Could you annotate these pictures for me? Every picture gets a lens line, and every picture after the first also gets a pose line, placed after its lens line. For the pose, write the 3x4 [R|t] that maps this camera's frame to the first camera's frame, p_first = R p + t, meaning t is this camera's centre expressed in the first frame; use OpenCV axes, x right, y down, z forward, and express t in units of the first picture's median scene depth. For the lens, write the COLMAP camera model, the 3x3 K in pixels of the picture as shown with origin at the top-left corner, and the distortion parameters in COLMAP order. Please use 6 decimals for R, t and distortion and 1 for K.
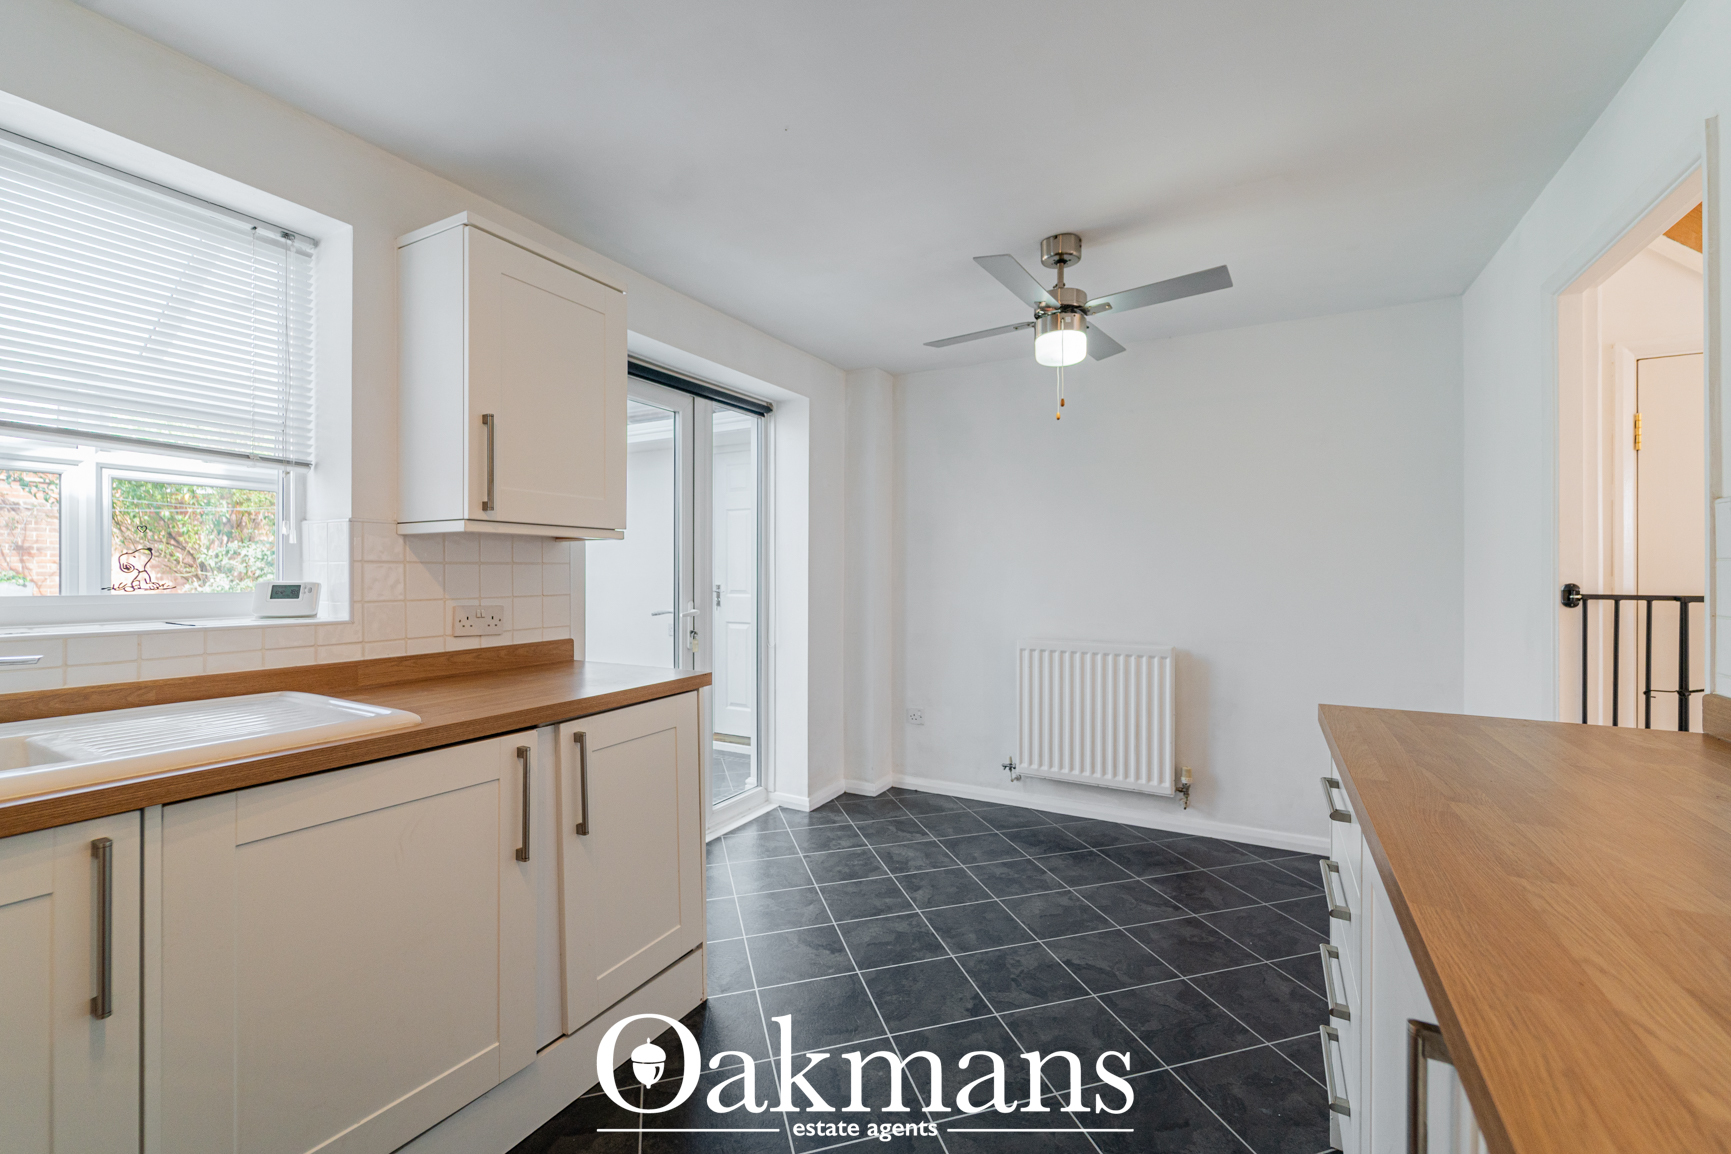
lens RADIAL K [[714.6, 0, 853.5], [0, 714.6, 580.7], [0, 0, 1]] dist [-0.004378, -0.002057]
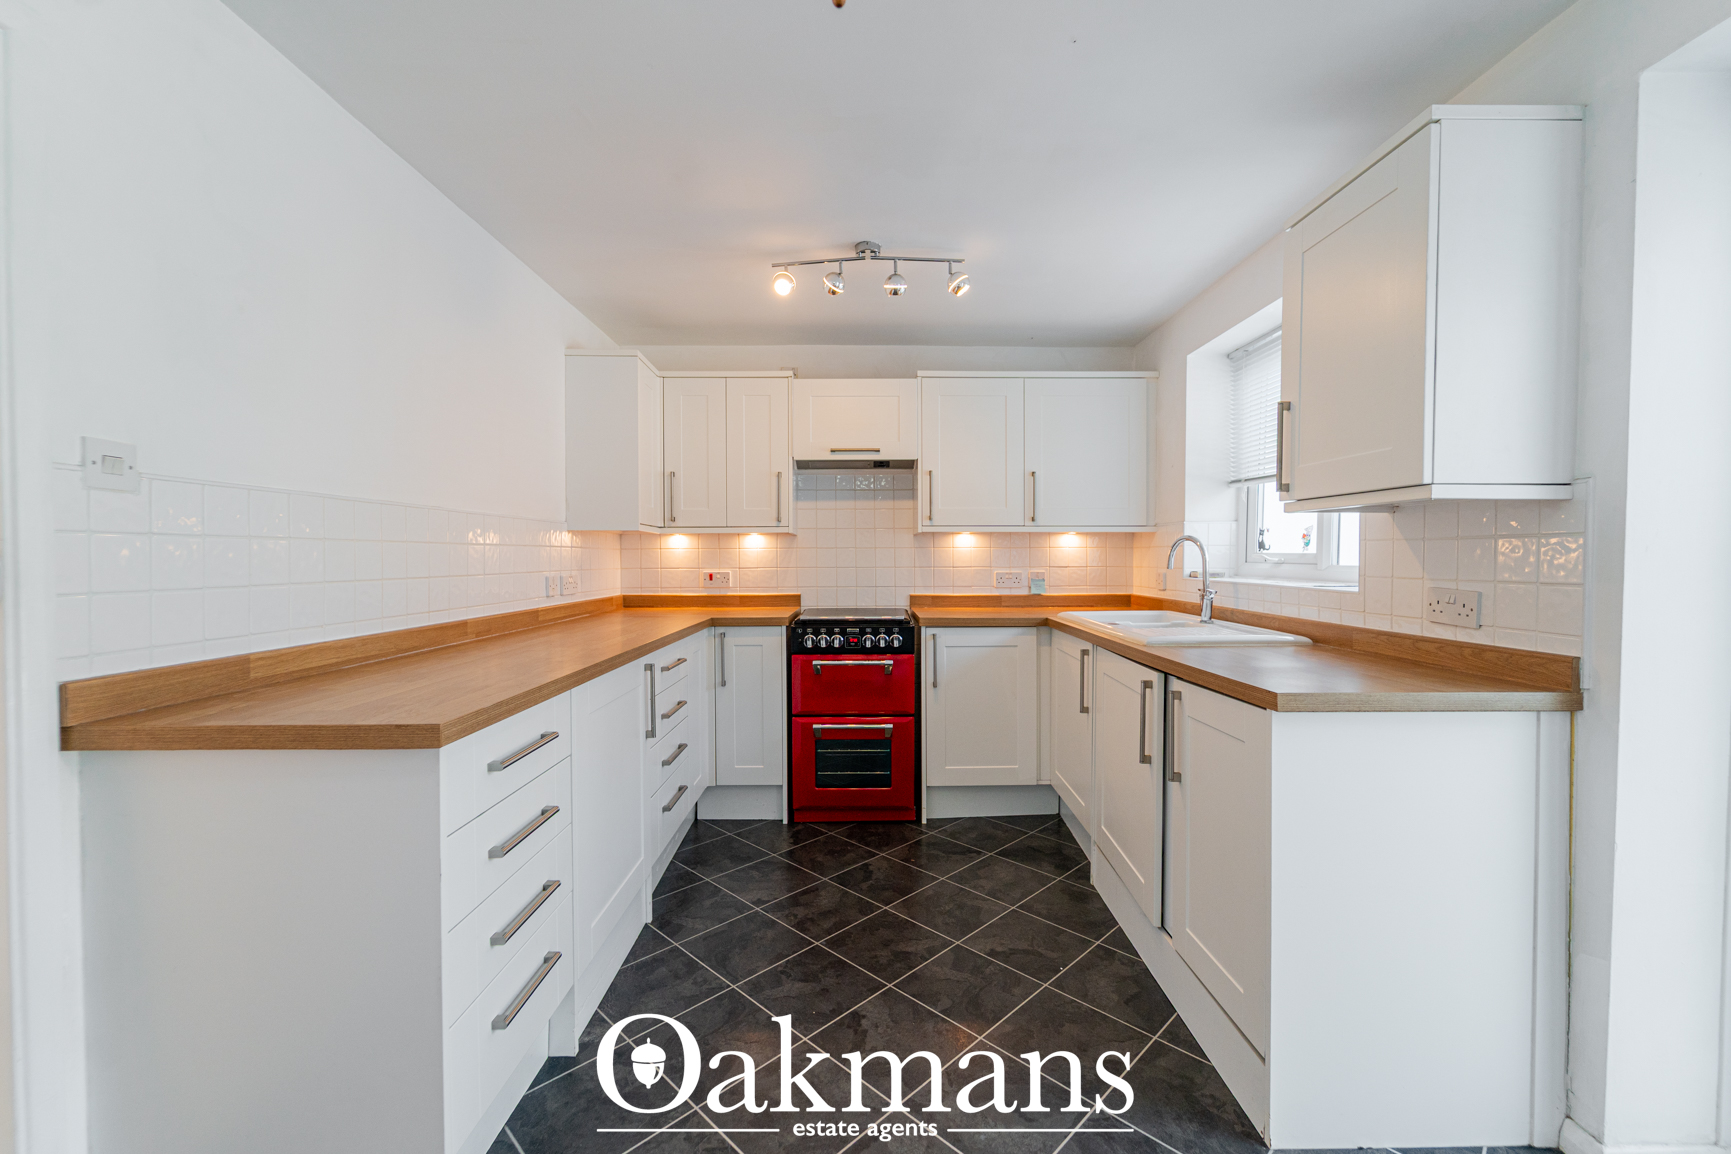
lens RADIAL K [[714.6, 0, 854.6], [0, 714.6, 571.2], [0, 0, 1]] dist [-0.004378, -0.002057]
pose [[-0.881523, 0.008138, -0.472070, 0.492216], [-0.006722, 0.999534, 0.029784, -0.006035], [0.472093, 0.029428, -0.881058, 1.431534]]
